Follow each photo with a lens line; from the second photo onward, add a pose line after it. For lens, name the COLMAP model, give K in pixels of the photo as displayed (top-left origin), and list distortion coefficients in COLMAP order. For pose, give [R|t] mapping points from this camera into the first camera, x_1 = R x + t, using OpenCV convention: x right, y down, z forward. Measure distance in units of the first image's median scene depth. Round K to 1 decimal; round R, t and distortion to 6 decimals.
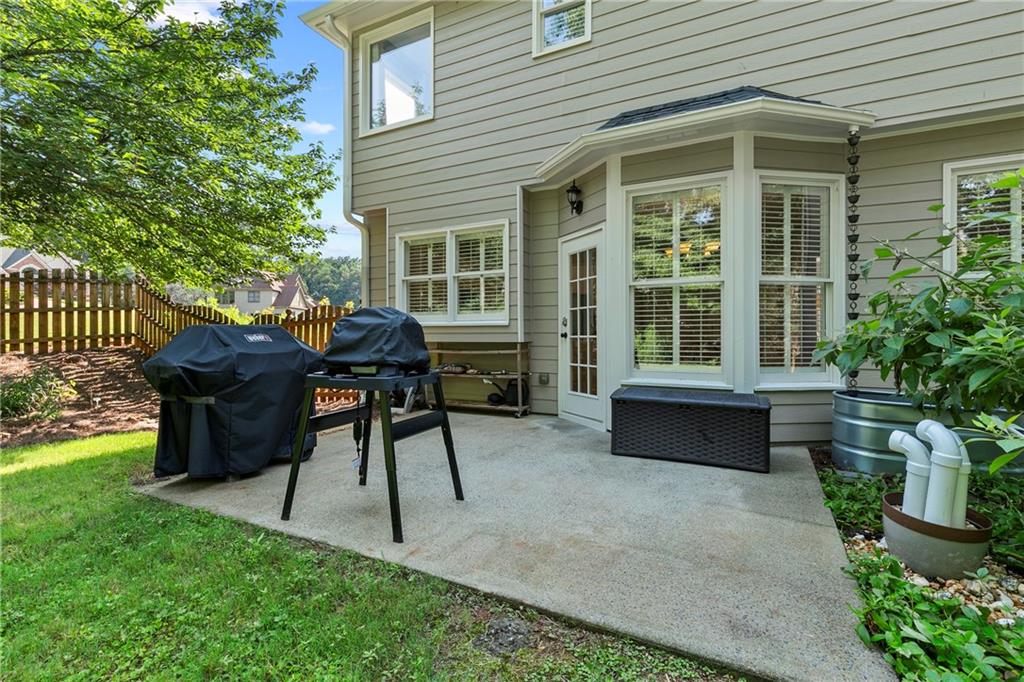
lens RADIAL K [[463.9, 0, 513.5], [0, 463.9, 337.5], [0, 0, 1]] dist [0.005462, -0.000372]
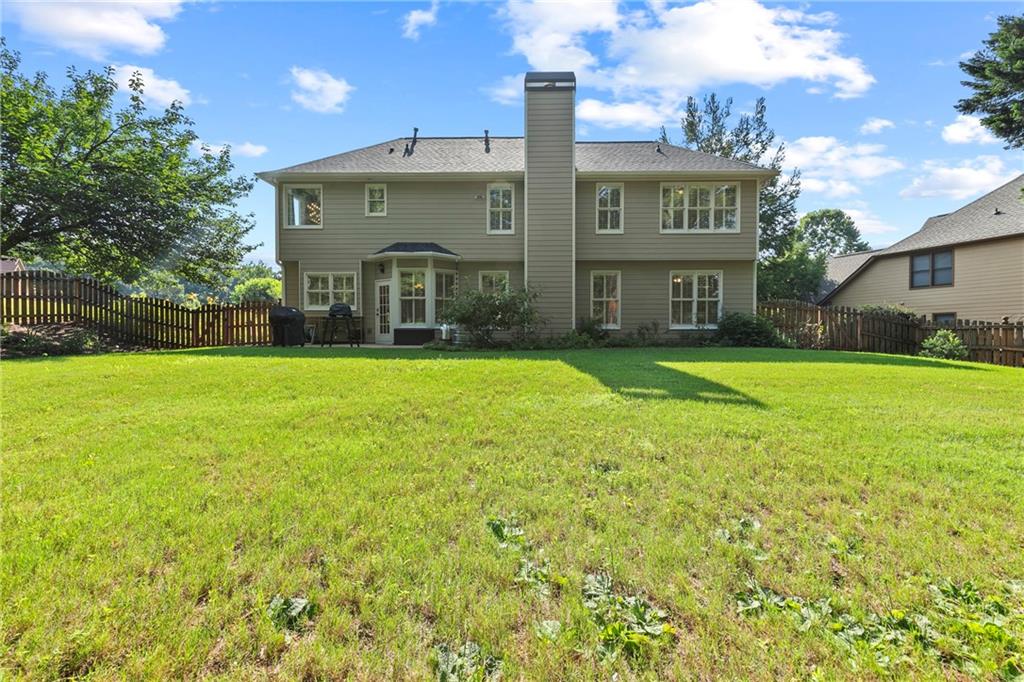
lens RADIAL K [[463.9, 0, 512.3], [0, 463.9, 340.4], [0, 0, 1]] dist [0.005462, -0.000372]
pose [[0.904052, -0.004519, 0.427398, -0.357918], [0.002017, 0.999978, 0.006307, 0.138143], [-0.427417, -0.004840, 0.904042, -1.915889]]
